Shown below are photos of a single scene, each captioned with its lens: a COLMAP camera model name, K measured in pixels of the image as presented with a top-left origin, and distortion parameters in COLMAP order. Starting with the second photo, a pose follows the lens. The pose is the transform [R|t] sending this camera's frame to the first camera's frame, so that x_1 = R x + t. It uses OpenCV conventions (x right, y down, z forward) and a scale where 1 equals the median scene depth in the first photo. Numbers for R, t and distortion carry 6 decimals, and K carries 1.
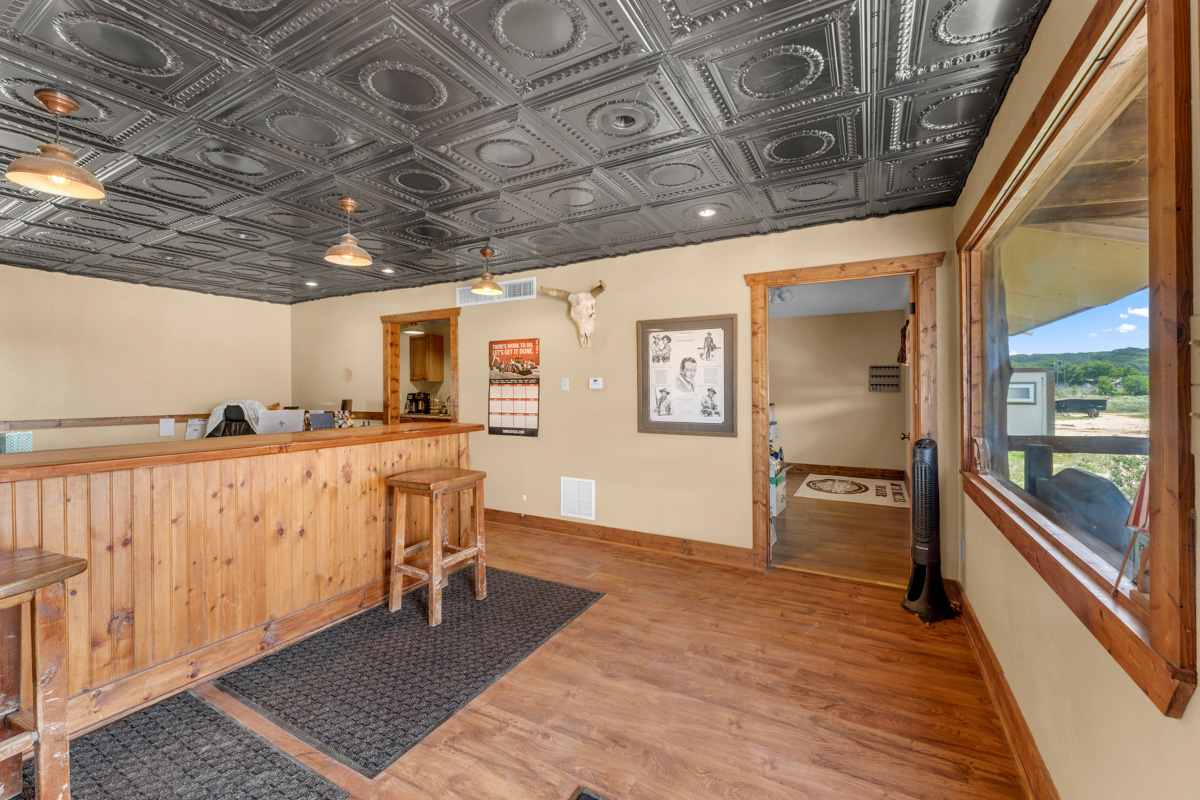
lens RADIAL K [[489.1, 0, 597.6], [0, 489.1, 391.0], [0, 0, 1]] dist [-0.001746, -0.000174]
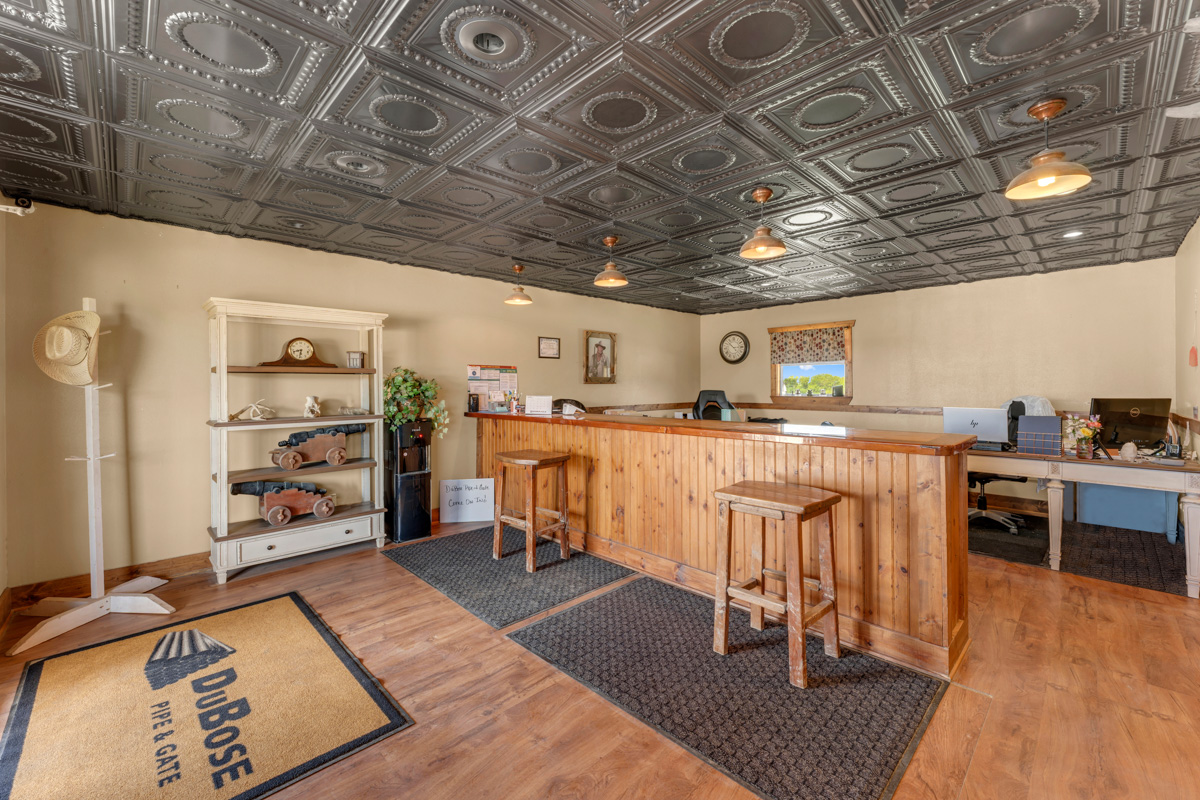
lens RADIAL K [[489.1, 0, 601.4], [0, 489.1, 393.8], [0, 0, 1]] dist [-0.001746, -0.000174]
pose [[-0.287361, 0.017640, -0.957660, 0.719081], [0.001147, 0.999836, 0.018073, -0.001375], [0.957822, 0.004095, -0.287334, 1.344677]]
